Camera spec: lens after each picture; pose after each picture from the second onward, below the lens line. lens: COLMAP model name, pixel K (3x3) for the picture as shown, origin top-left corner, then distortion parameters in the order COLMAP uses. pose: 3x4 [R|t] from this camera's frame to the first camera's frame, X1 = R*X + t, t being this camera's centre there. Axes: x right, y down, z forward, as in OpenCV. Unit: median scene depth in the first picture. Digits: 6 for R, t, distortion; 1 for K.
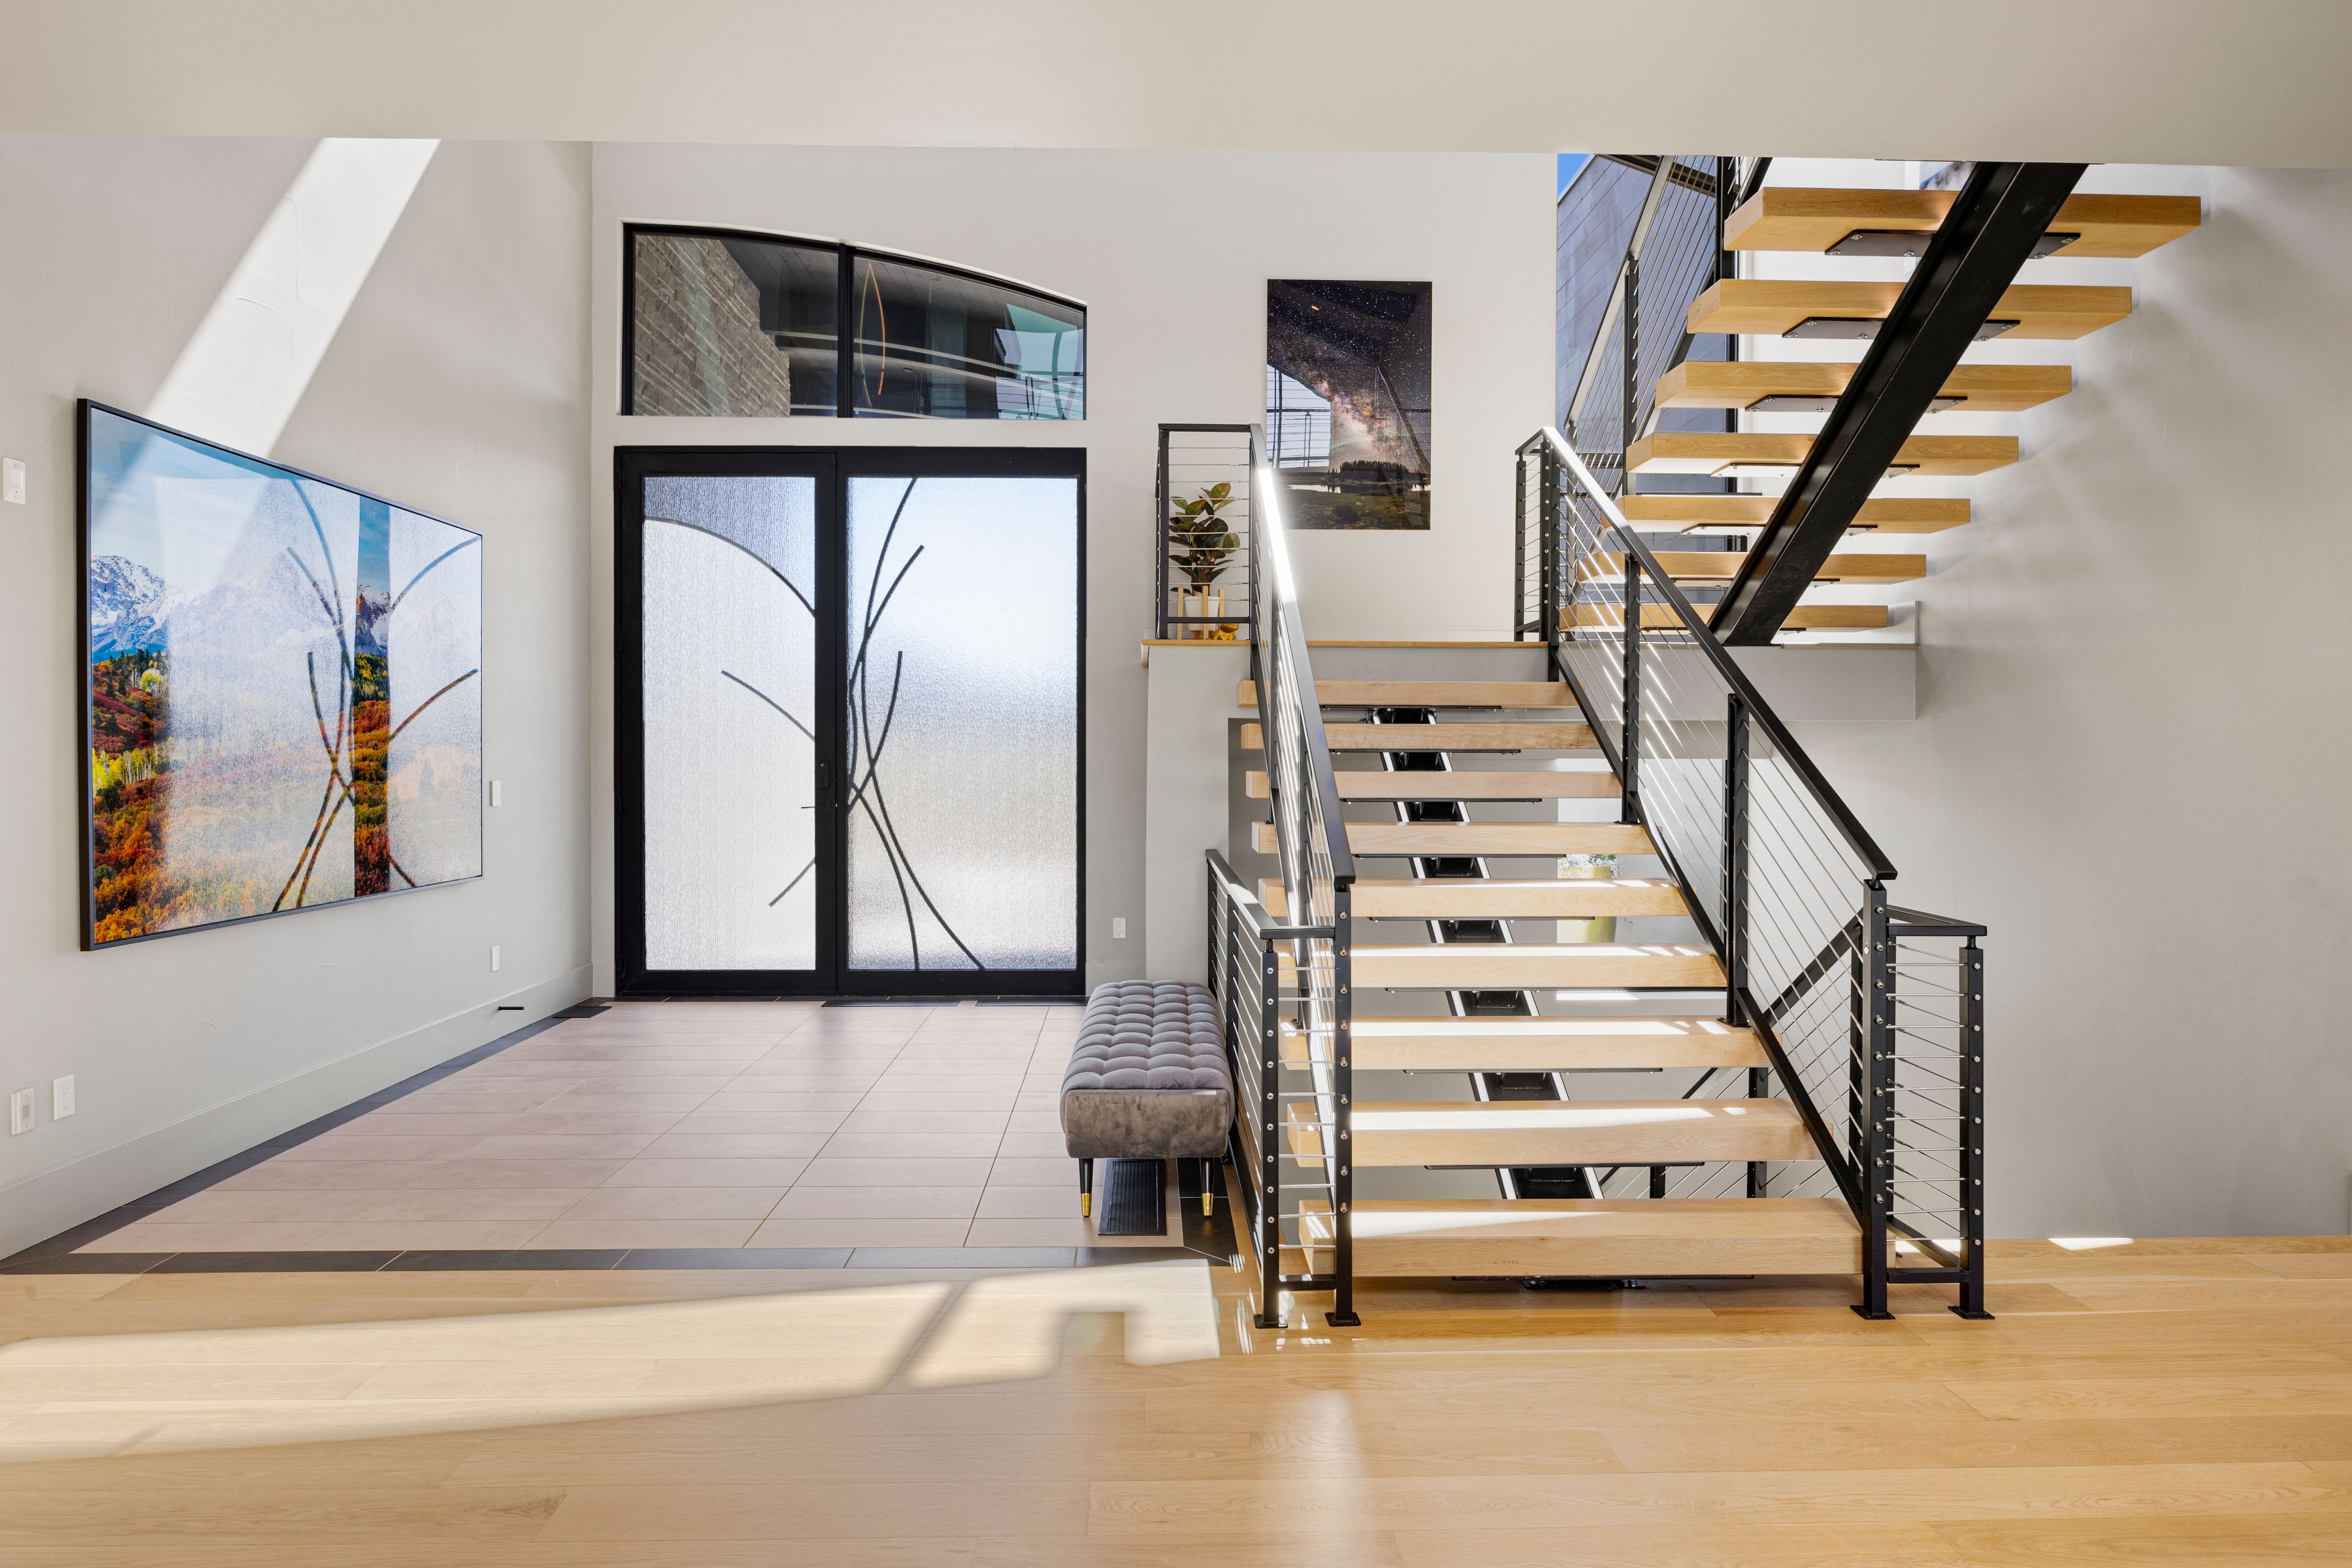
lens RADIAL K [[1419.9, 0, 1178.5], [0, 1419.9, 778.5], [0, 0, 1]] dist [-0.001732, -0.000079]
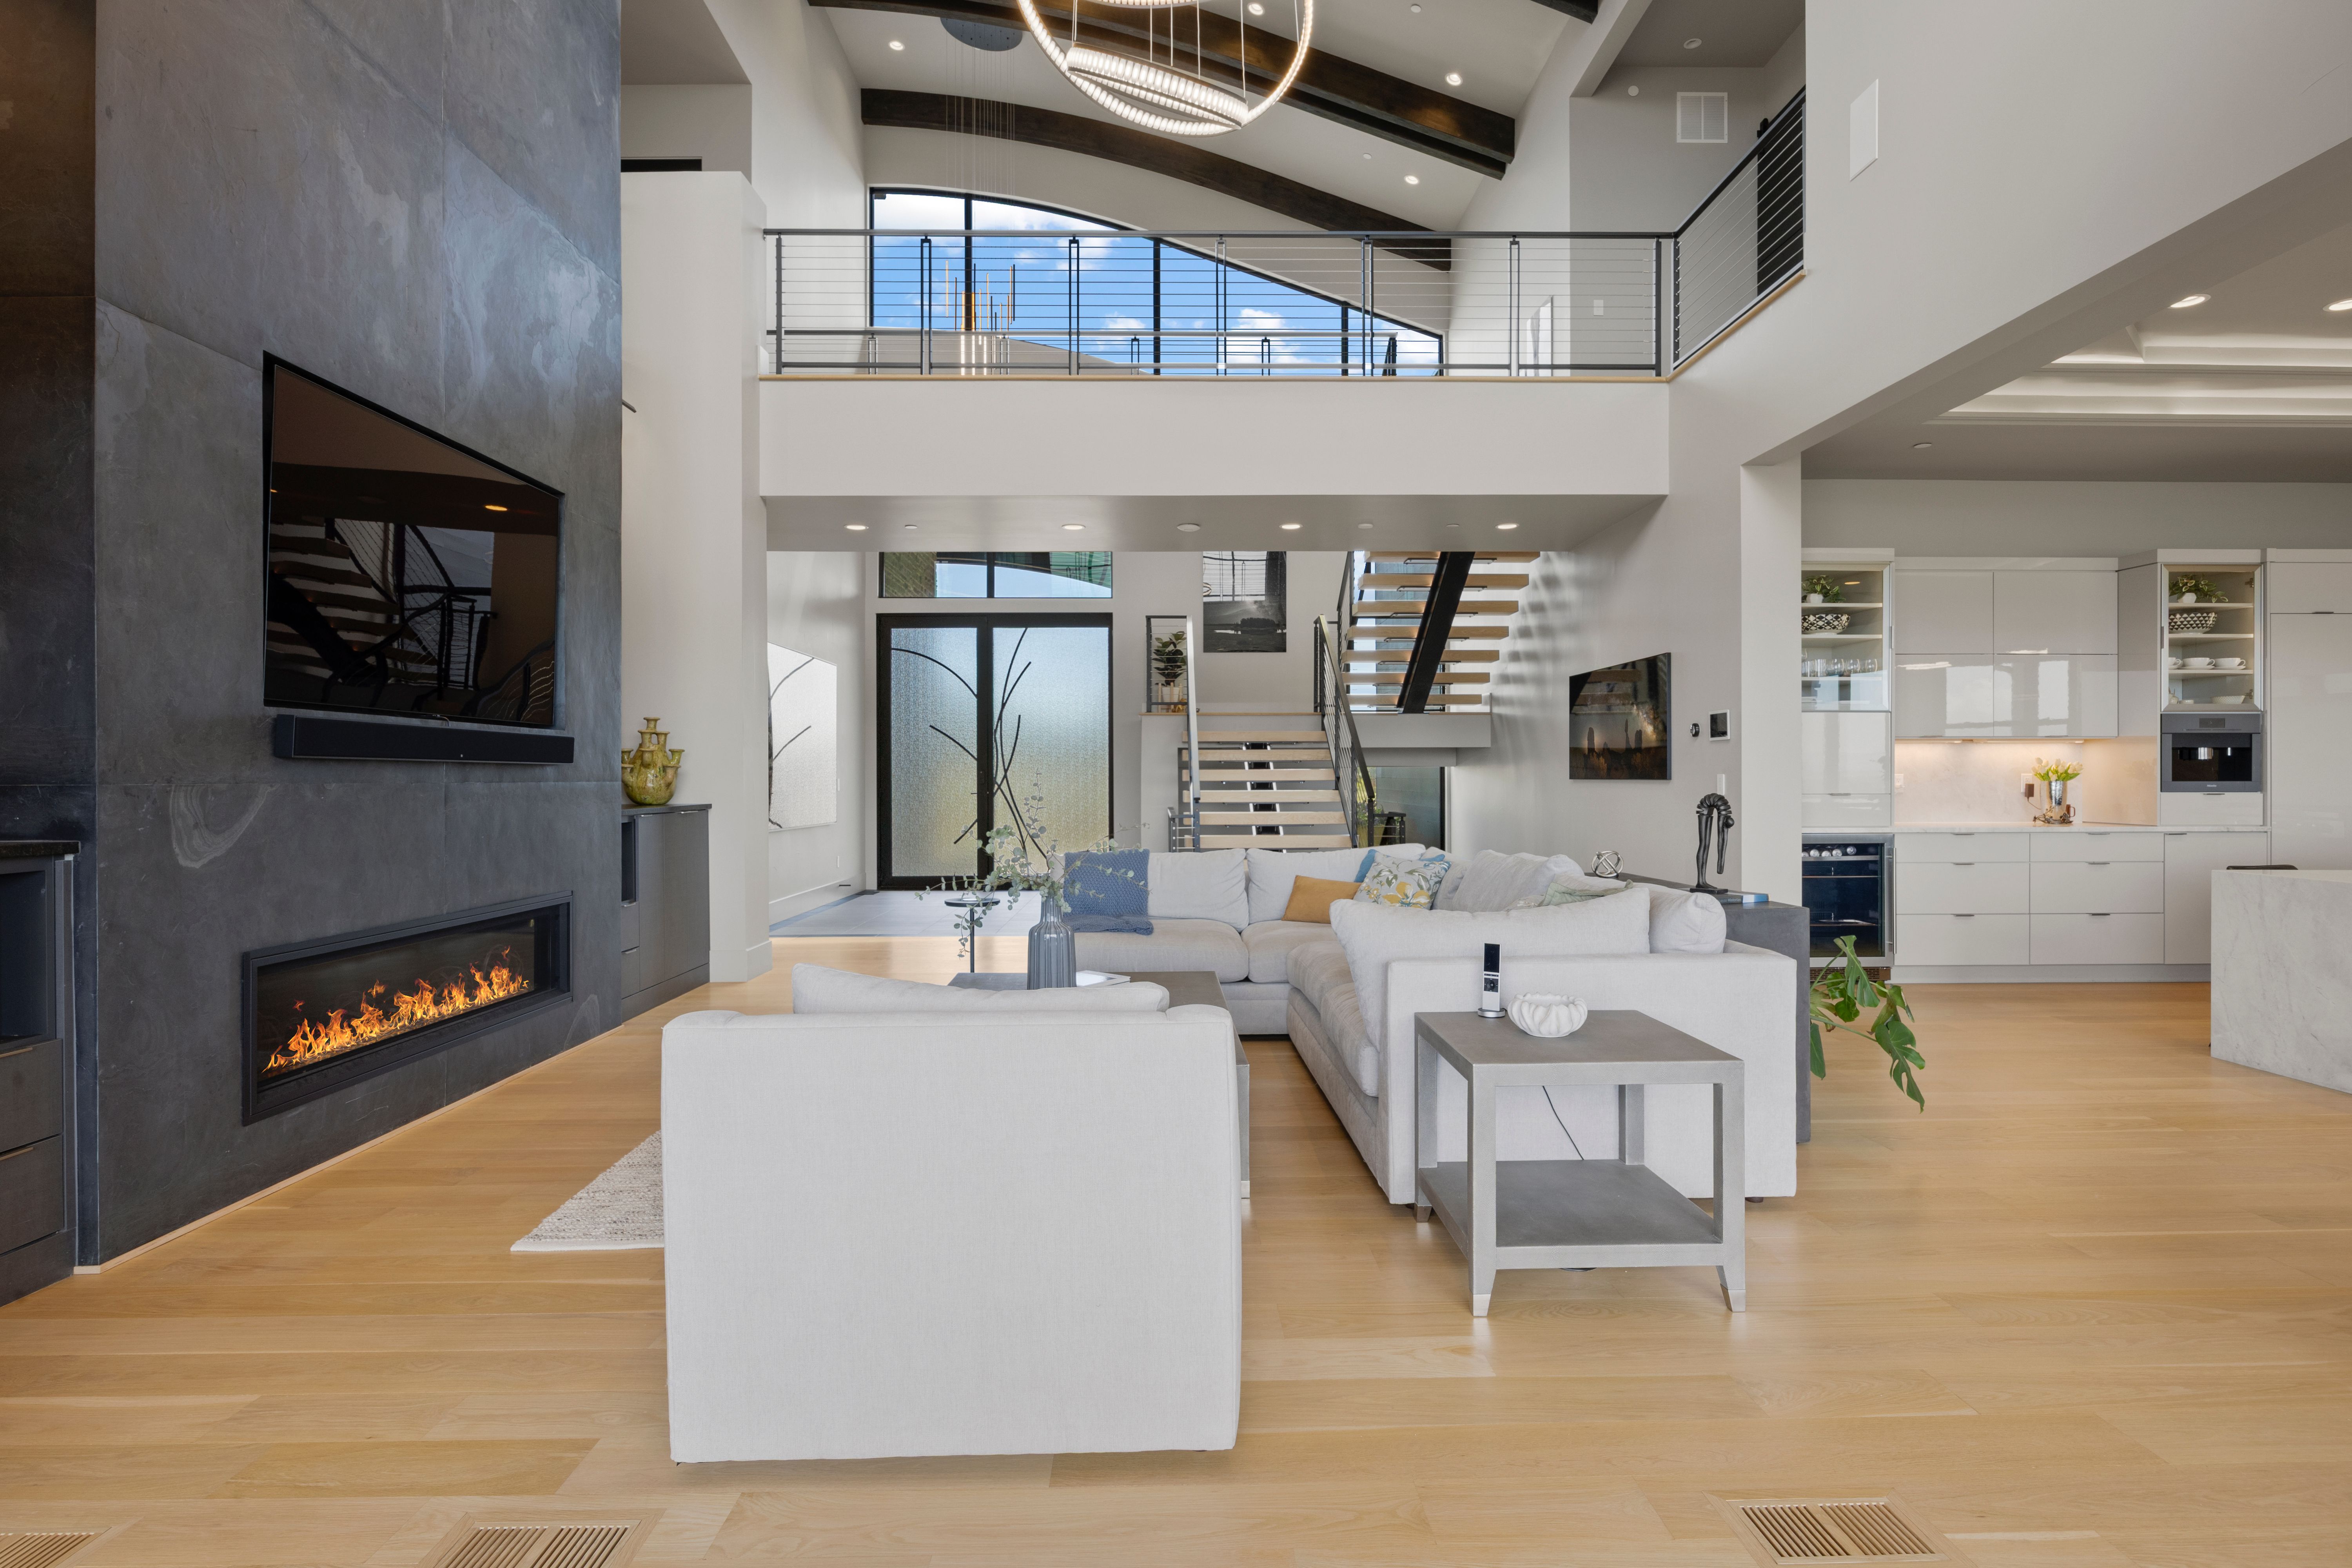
lens RADIAL K [[1216.3, 0, 1178.2], [0, 1216.3, 793.4], [0, 0, 1]] dist [-0.005252, -0.001259]
pose [[0.999957, -0.004488, -0.008131, 0.039475], [0.004421, 0.999956, -0.008265, 0.034868], [0.008168, 0.008229, 0.999933, -0.700330]]
